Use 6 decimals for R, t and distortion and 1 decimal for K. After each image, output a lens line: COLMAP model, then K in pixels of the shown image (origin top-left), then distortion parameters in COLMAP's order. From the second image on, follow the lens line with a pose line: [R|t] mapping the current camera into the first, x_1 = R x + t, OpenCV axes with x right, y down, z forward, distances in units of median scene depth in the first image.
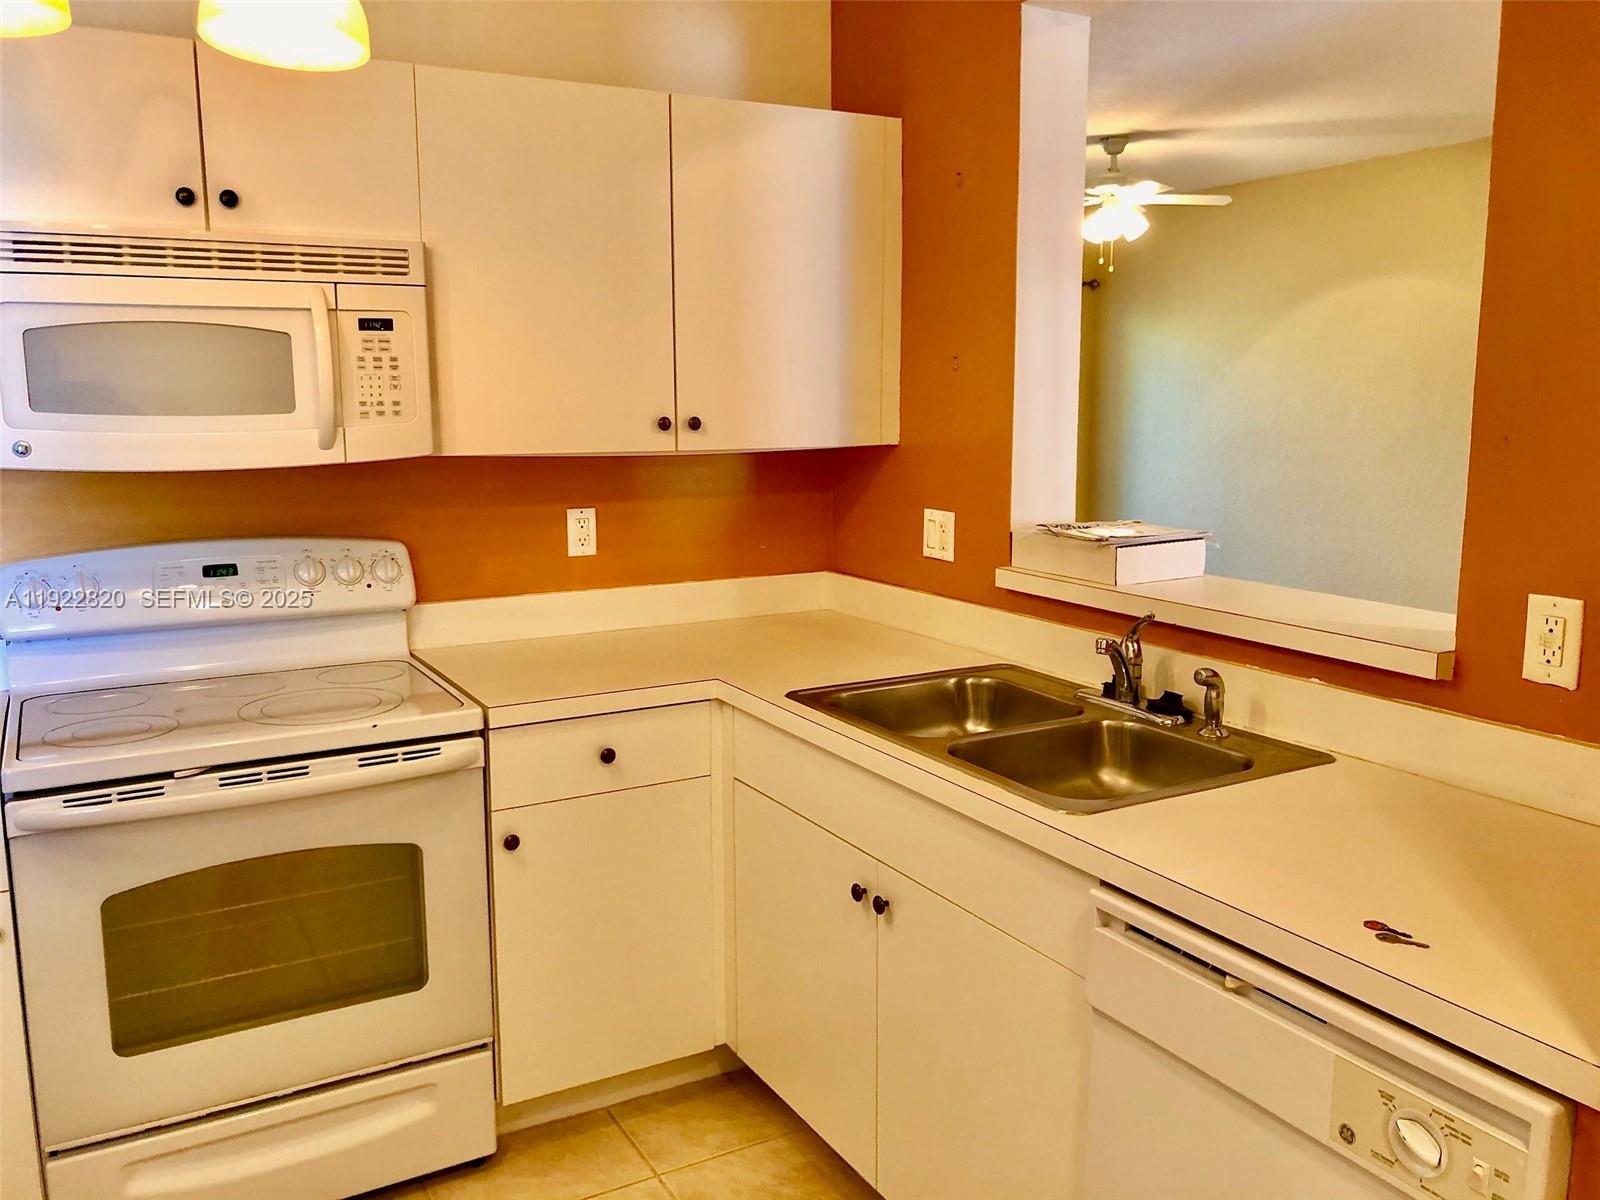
lens RADIAL K [[1312.2, 0, 797.7], [0, 1312.2, 585.7], [0, 0, 1]] dist [0.038801, -0.047535]
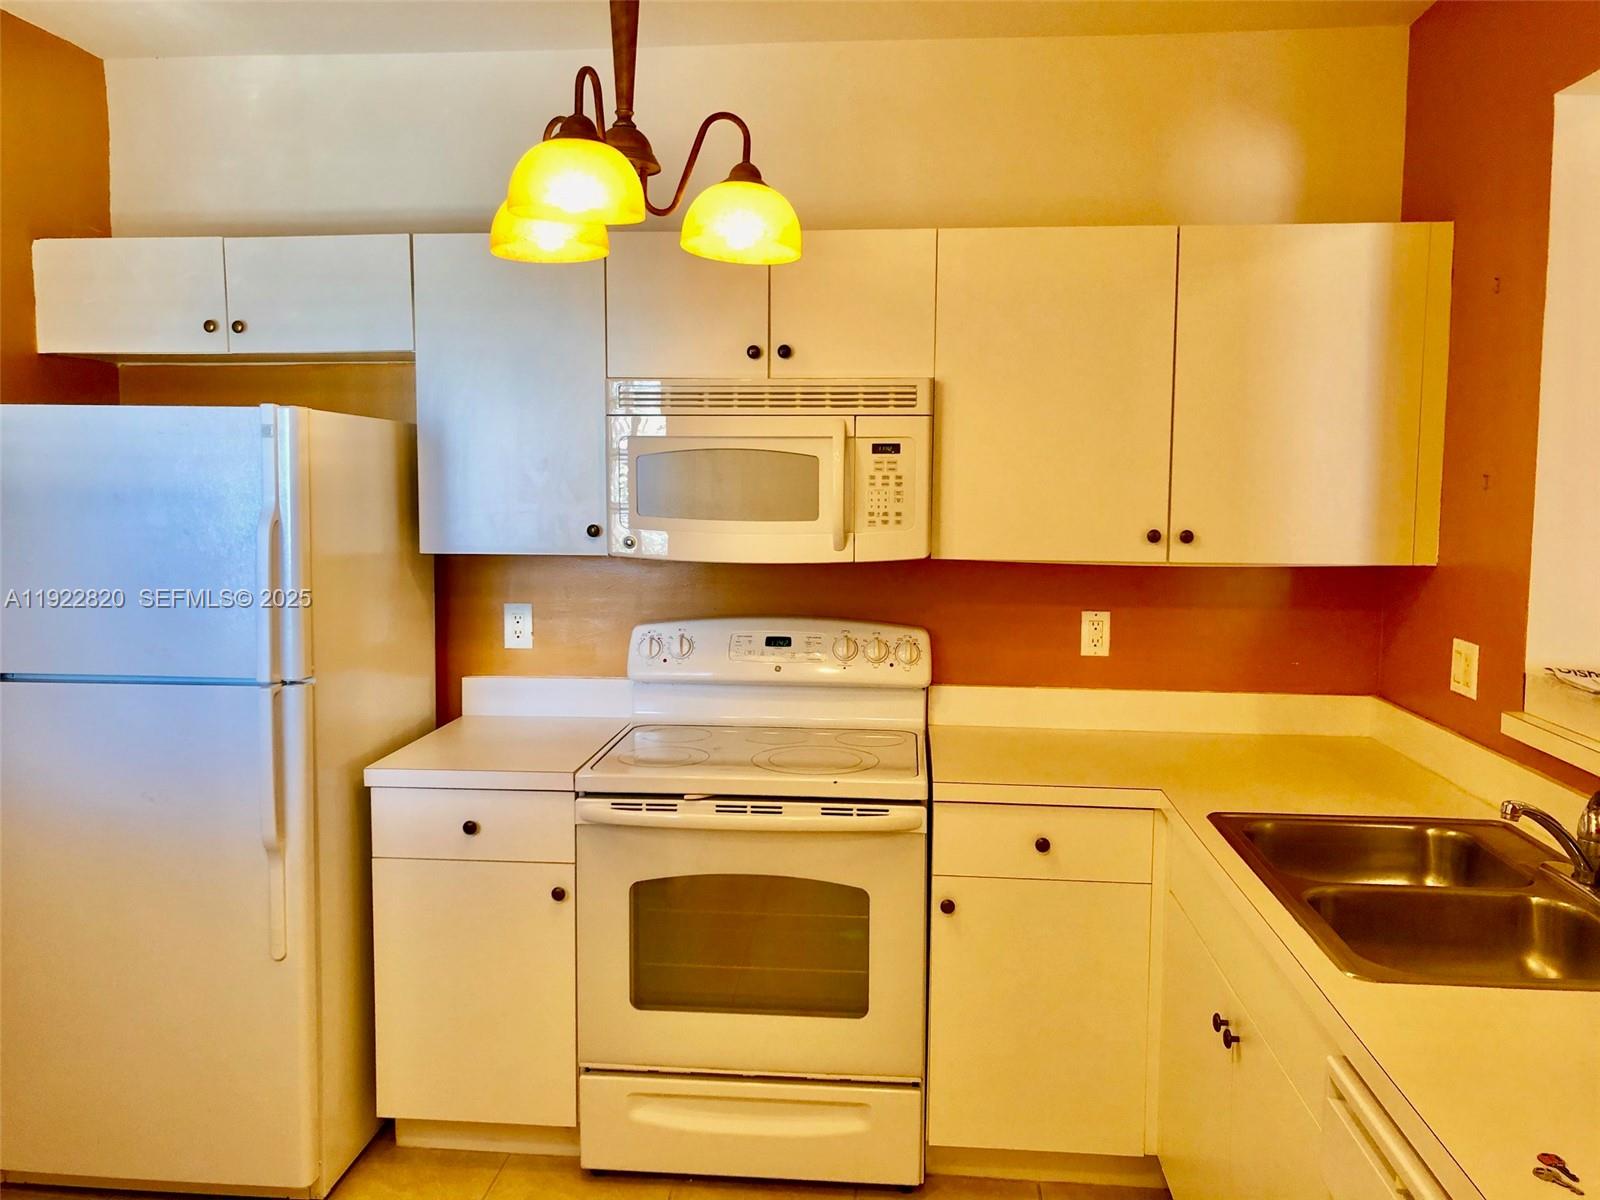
lens RADIAL K [[1312.2, 0, 790.2], [0, 1312.2, 572.8], [0, 0, 1]] dist [0.038801, -0.047535]
pose [[0.827662, 0.055018, -0.558524, 0.274284], [-0.094777, 0.994592, -0.042474, -0.026194], [0.553167, 0.088089, 0.828400, -0.025857]]
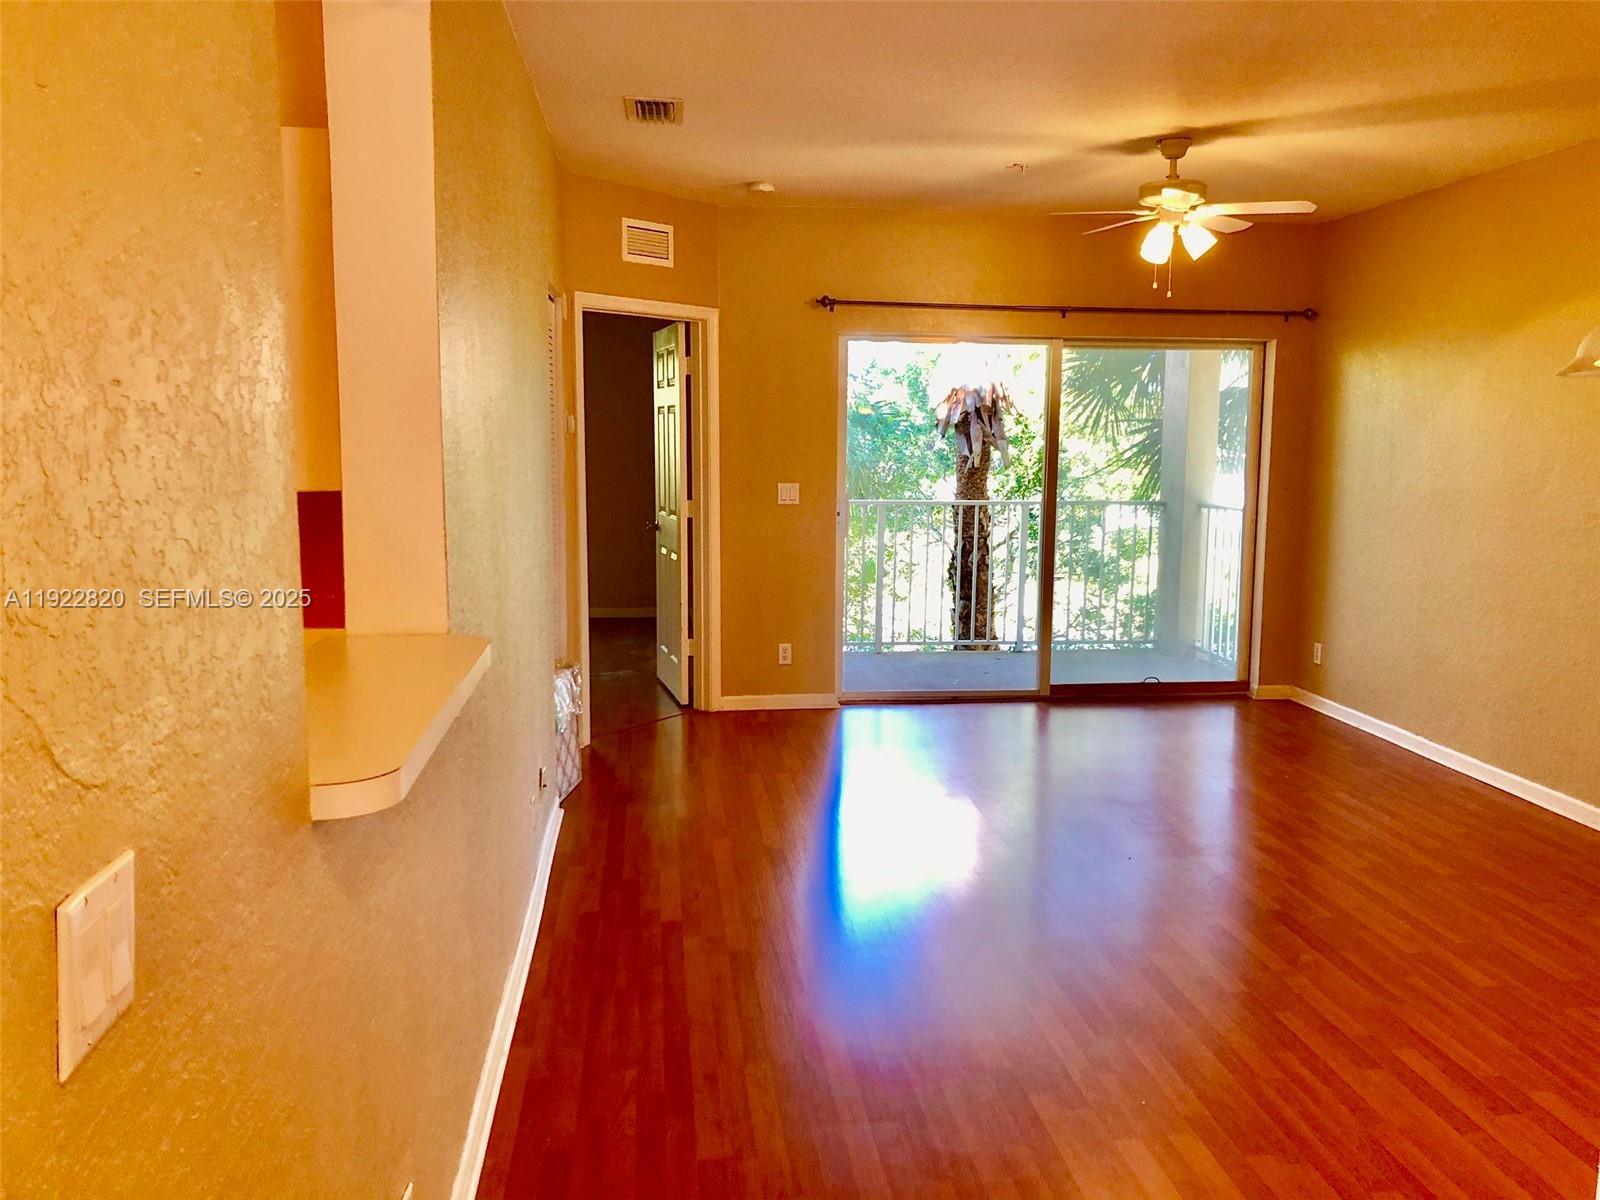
lens RADIAL K [[1312.2, 0, 804.5], [0, 1312.2, 574.1], [0, 0, 1]] dist [0.038801, -0.047535]
pose [[0.922229, 0.057224, -0.382386, 0.853605], [-0.073107, 0.996955, -0.027124, -0.054286], [0.379670, 0.052969, 0.923604, 0.348302]]
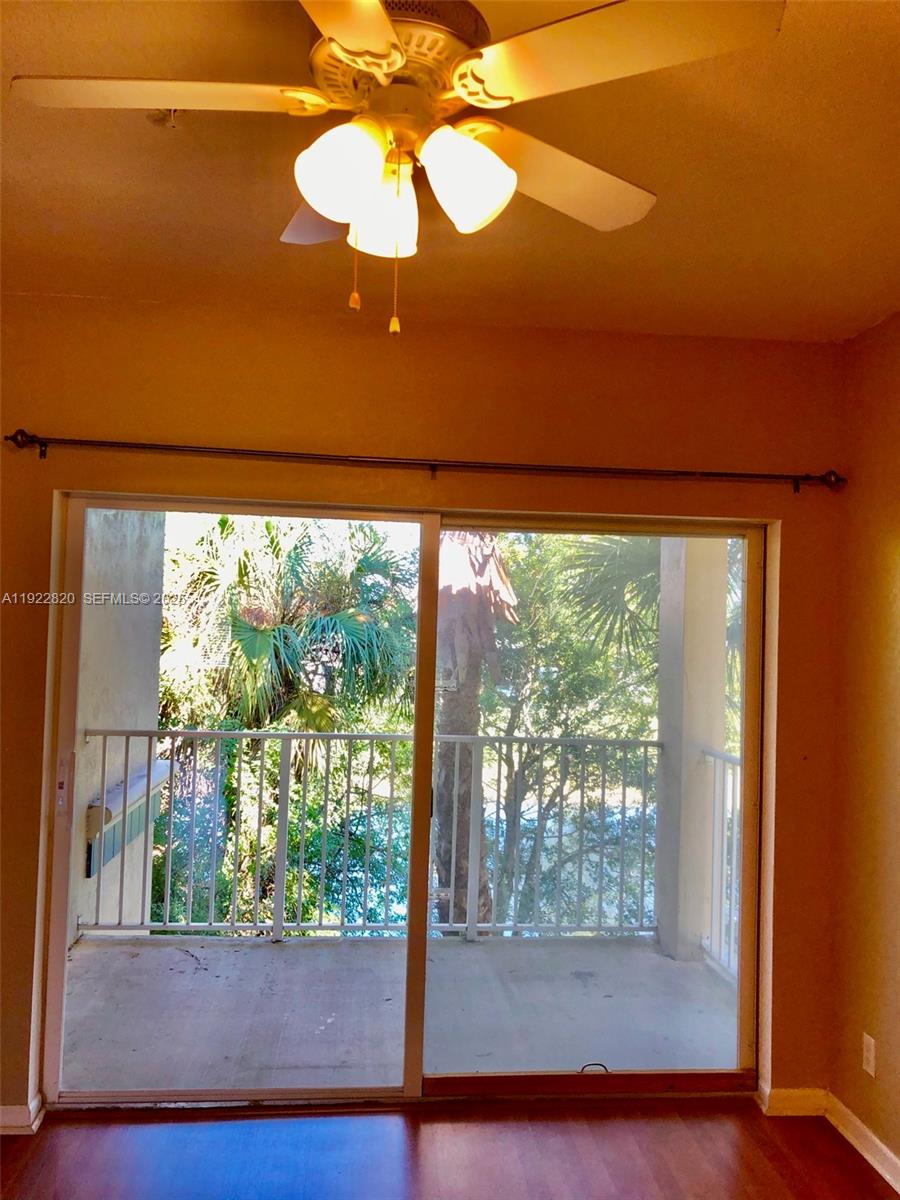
lens RADIAL K [[984.2, 0, 455.2], [0, 984.2, 591.1], [0, 0, 1]] dist [0.038801, -0.047535]
pose [[0.909497, 0.019041, -0.415274, 0.831897], [-0.096875, 0.981155, -0.167180, -0.344644], [0.404265, 0.192279, 0.894203, 1.953304]]
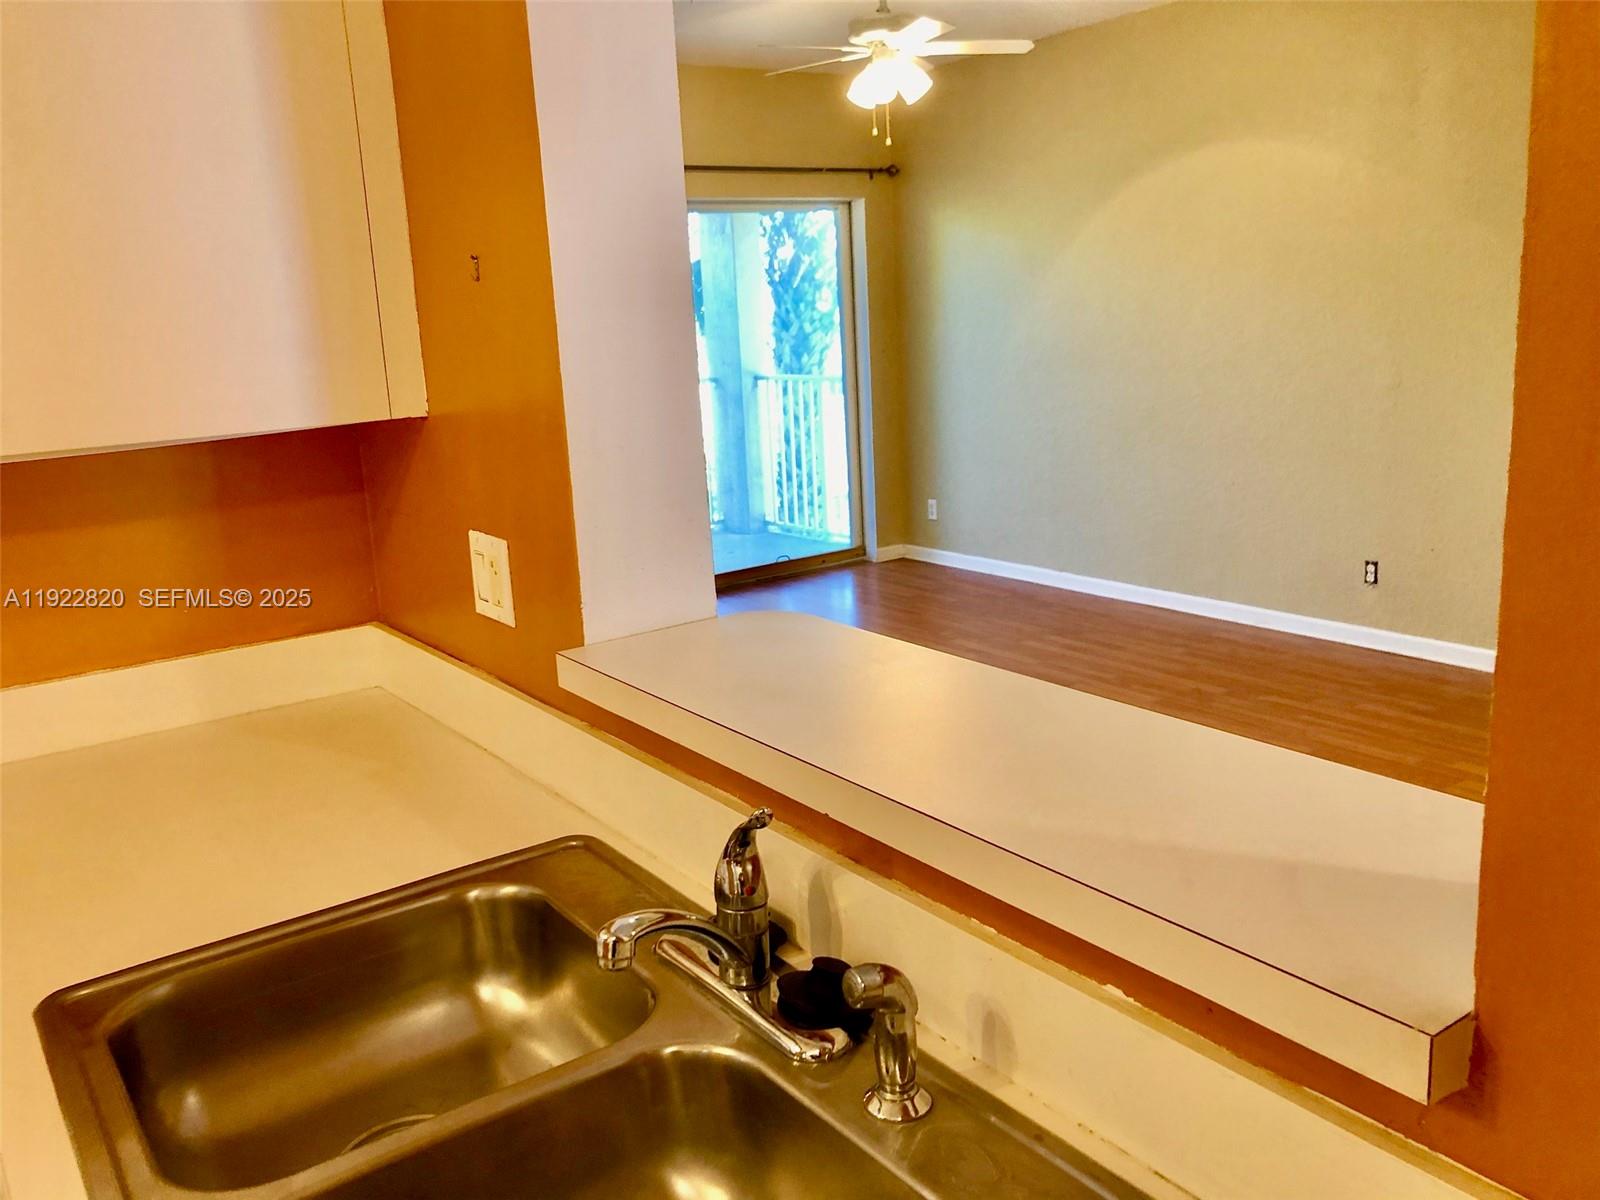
lens RADIAL K [[1312.2, 0, 786.8], [0, 1312.2, 593.1], [0, 0, 1]] dist [0.038801, -0.047535]
pose [[0.993916, -0.068932, 0.085901, 0.222299], [0.063137, 0.995655, 0.068450, -0.075490], [-0.090246, -0.062611, 0.993950, 0.510797]]
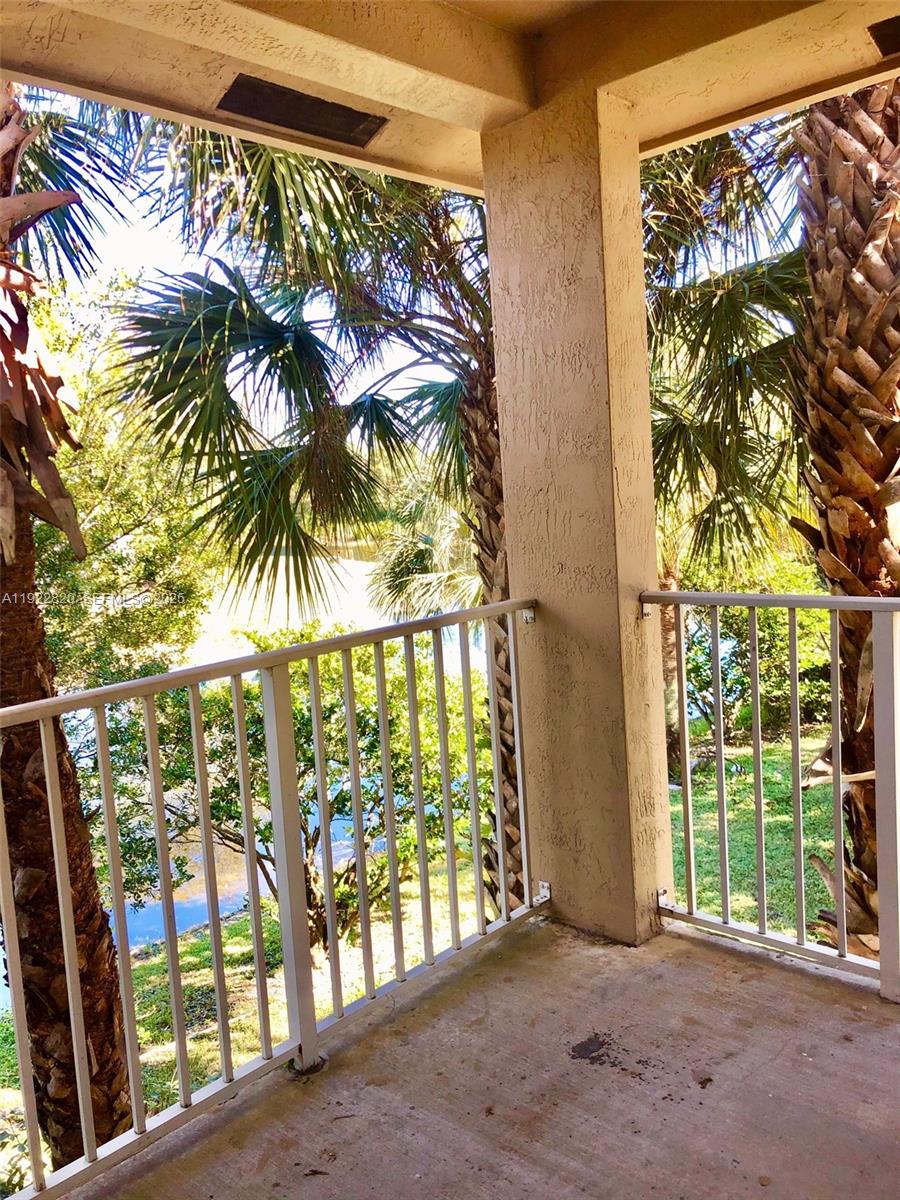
lens RADIAL K [[984.2, 0, 447.4], [0, 984.2, 597.8], [0, 0, 1]] dist [0.038801, -0.047535]
pose [[0.955113, -0.089755, 0.282318, -0.080369], [0.101286, 0.994505, -0.026486, -0.408197], [-0.278390, 0.053892, 0.958955, 2.926273]]
